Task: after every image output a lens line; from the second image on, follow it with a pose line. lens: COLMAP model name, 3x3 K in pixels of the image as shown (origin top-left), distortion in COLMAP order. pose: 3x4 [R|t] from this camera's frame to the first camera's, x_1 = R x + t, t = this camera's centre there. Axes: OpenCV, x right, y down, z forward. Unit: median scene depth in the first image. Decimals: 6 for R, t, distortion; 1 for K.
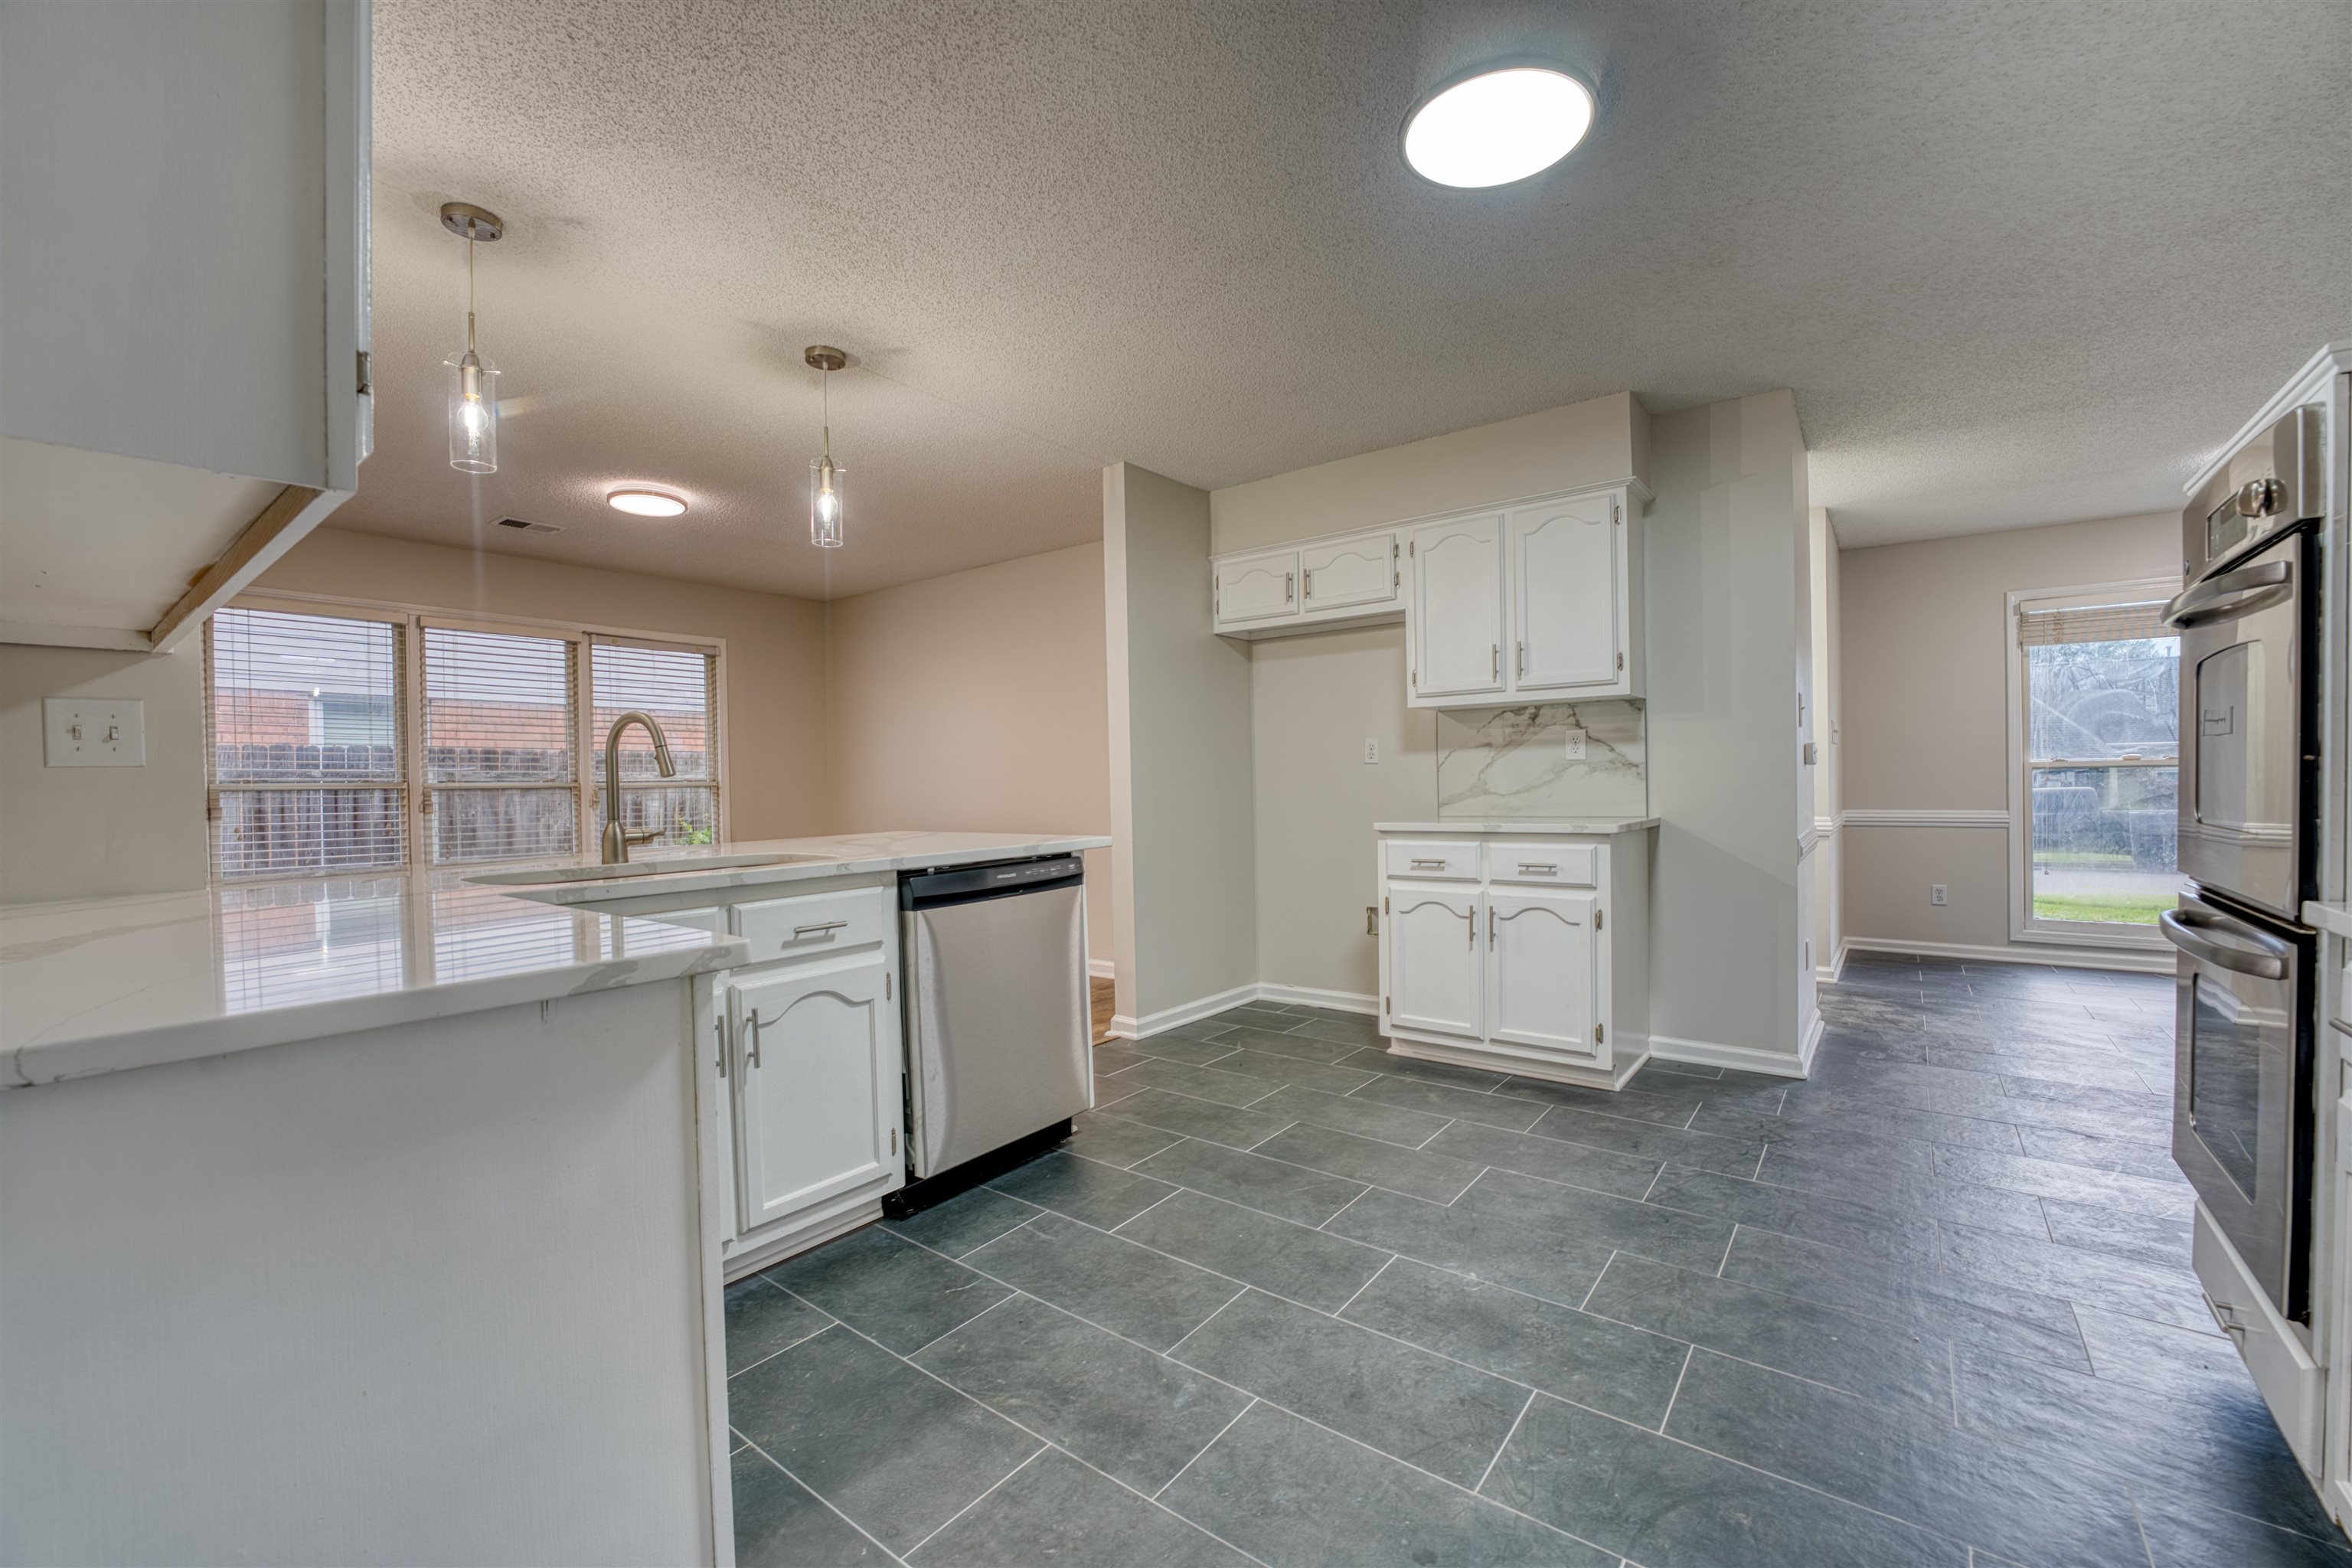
lens RADIAL K [[955.0, 0, 1175.5], [0, 955.0, 791.0], [0, 0, 1]] dist [-0.024343, 0.000366]
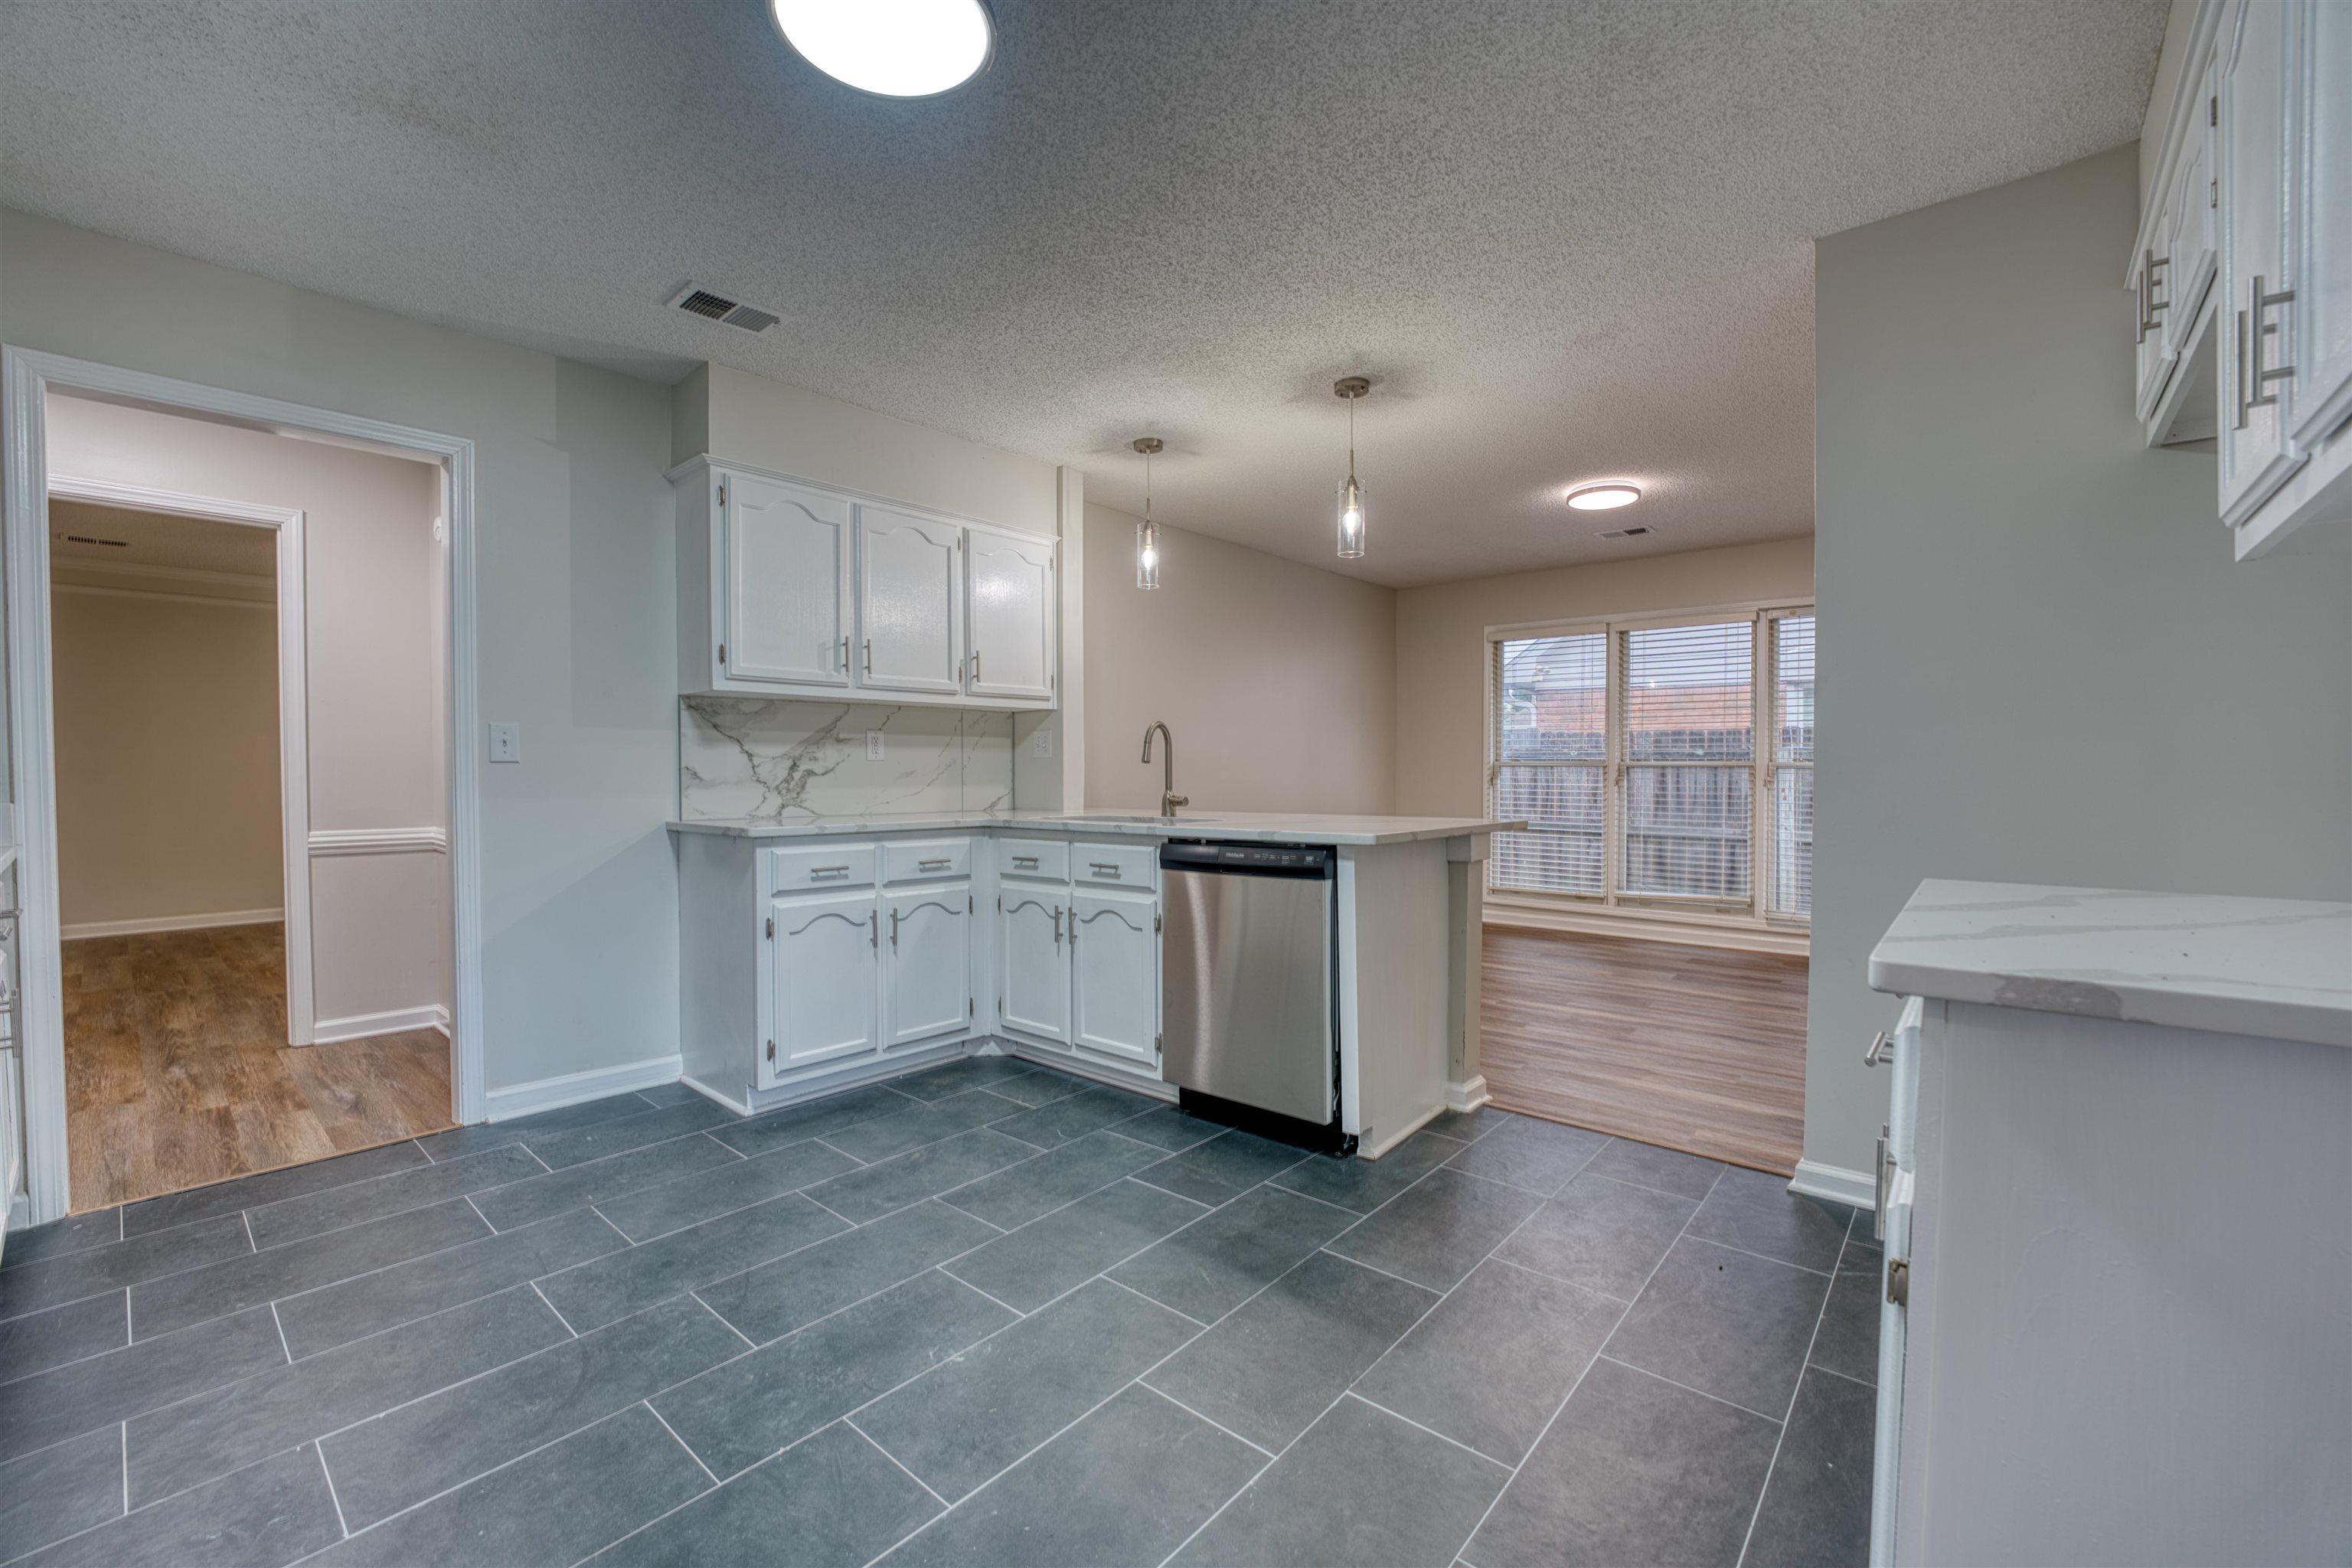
lens RADIAL K [[956.1, 0, 1170.8], [0, 956.1, 789.2], [0, 0, 1]] dist [-0.028693, 0.002771]
pose [[-0.062898, 0.034745, -0.997415, 1.018009], [-0.009052, 0.999333, 0.035383, -0.026467], [0.997979, 0.011254, -0.062541, 1.116435]]
